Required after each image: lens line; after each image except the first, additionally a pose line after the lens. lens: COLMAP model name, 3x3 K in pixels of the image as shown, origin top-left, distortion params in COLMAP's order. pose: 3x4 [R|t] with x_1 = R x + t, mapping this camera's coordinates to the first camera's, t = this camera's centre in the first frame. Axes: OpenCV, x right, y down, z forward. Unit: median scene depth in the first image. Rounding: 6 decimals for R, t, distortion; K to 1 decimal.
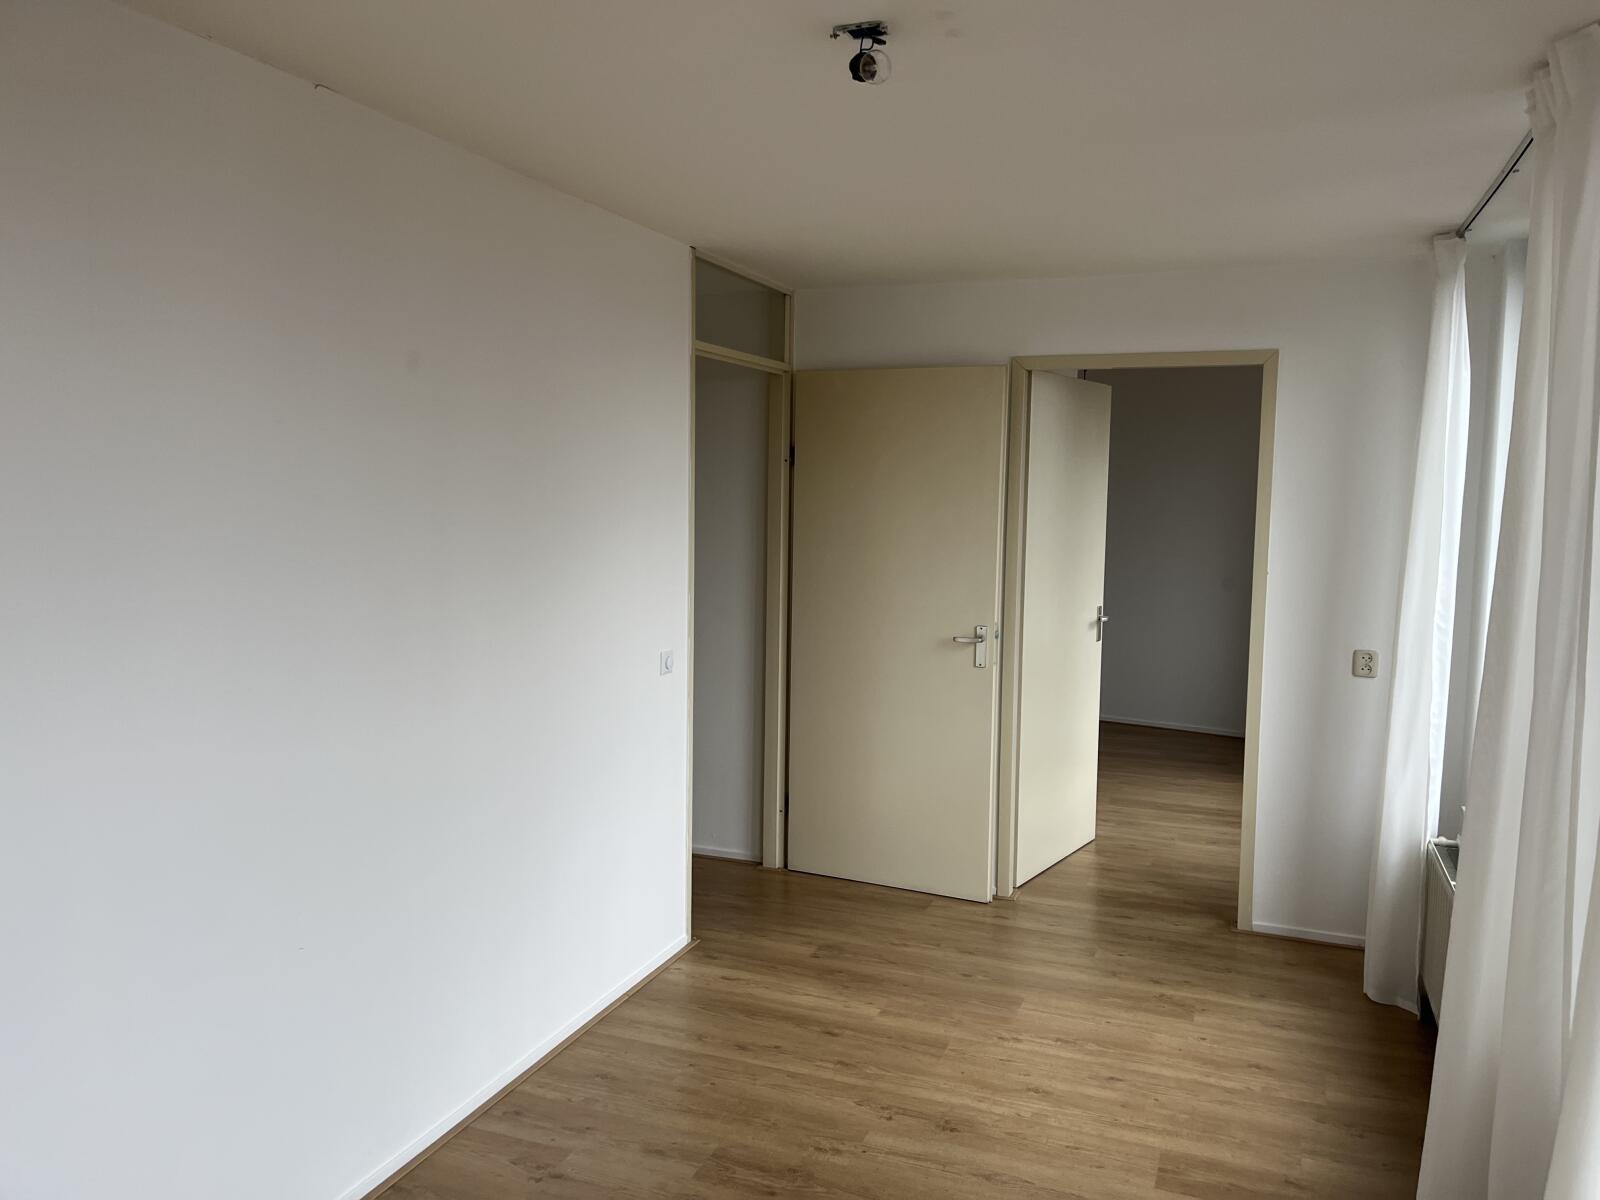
lens RADIAL K [[1210.4, 0, 804.3], [0, 1210.4, 602.9], [0, 0, 1]] dist [0.051205, -0.009758]
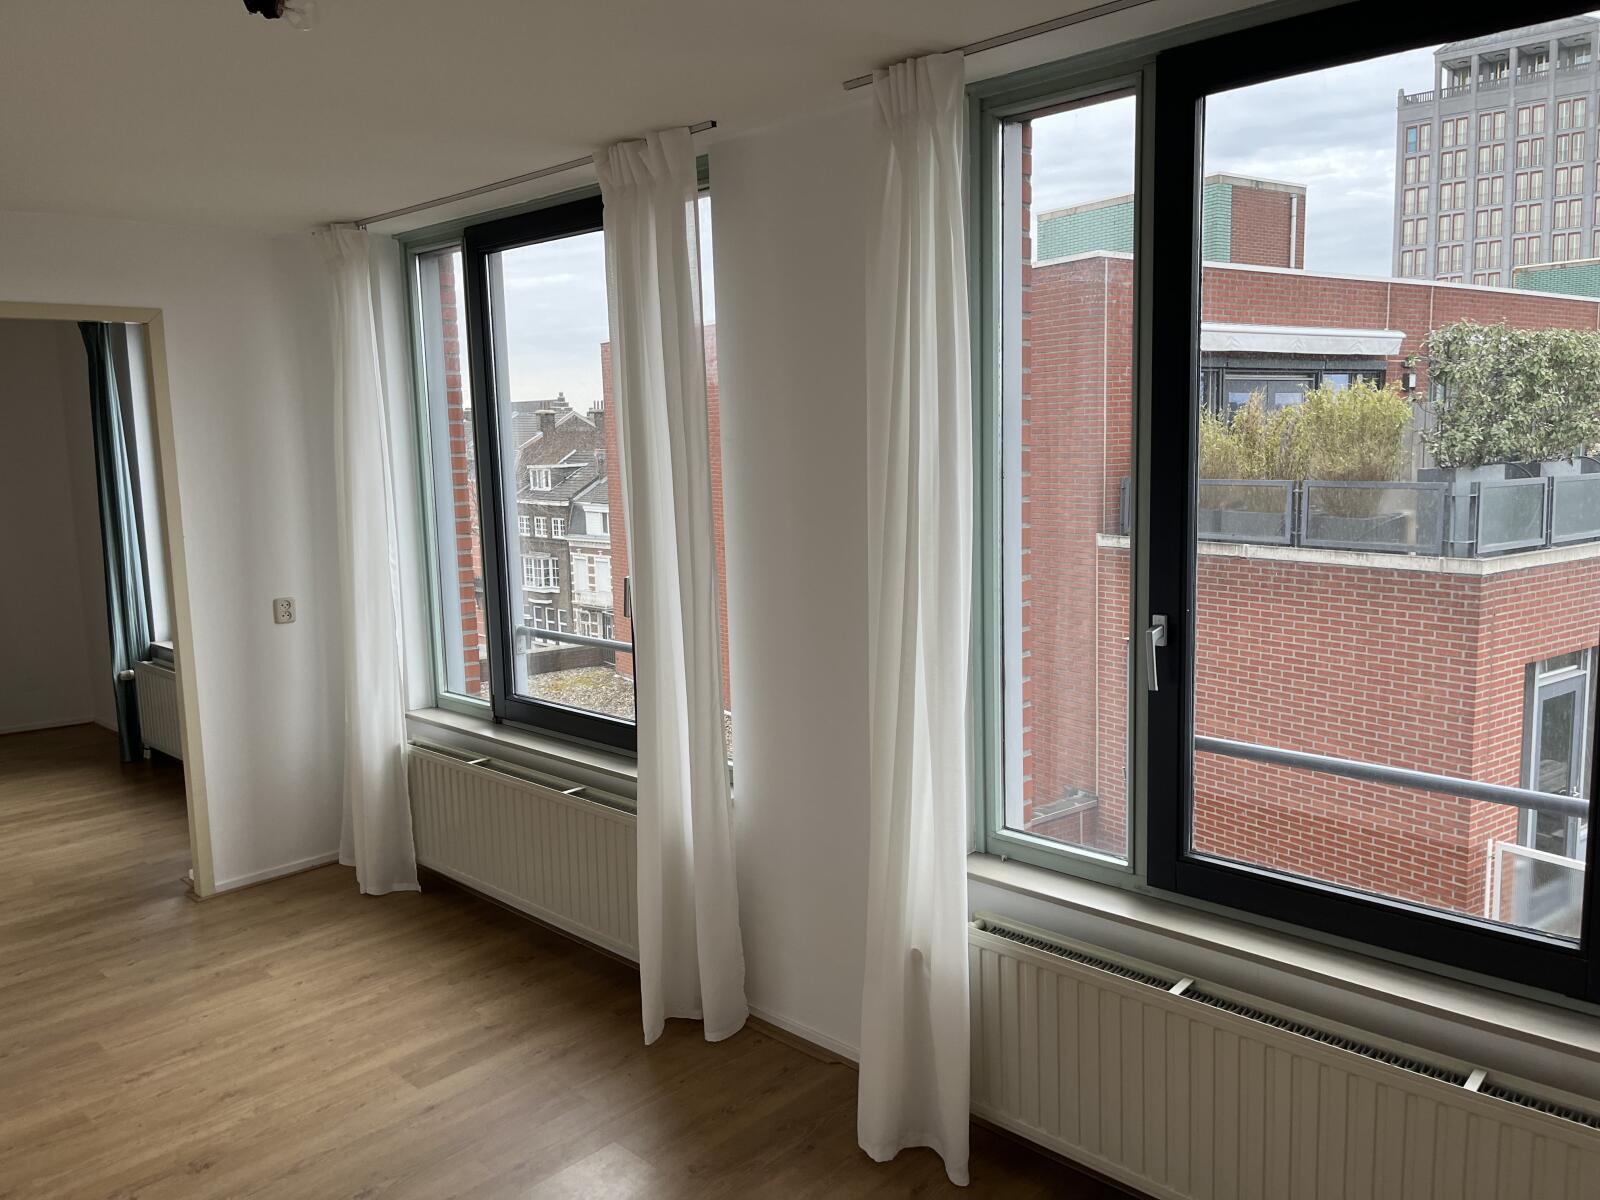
lens RADIAL K [[1210.4, 0, 802.4], [0, 1210.4, 595.7], [0, 0, 1]] dist [0.051205, -0.009758]
pose [[0.410766, -0.144851, 0.900161, -0.363413], [0.120124, 0.987291, 0.104056, -0.023213], [-0.903793, 0.065388, 0.422945, 0.145475]]
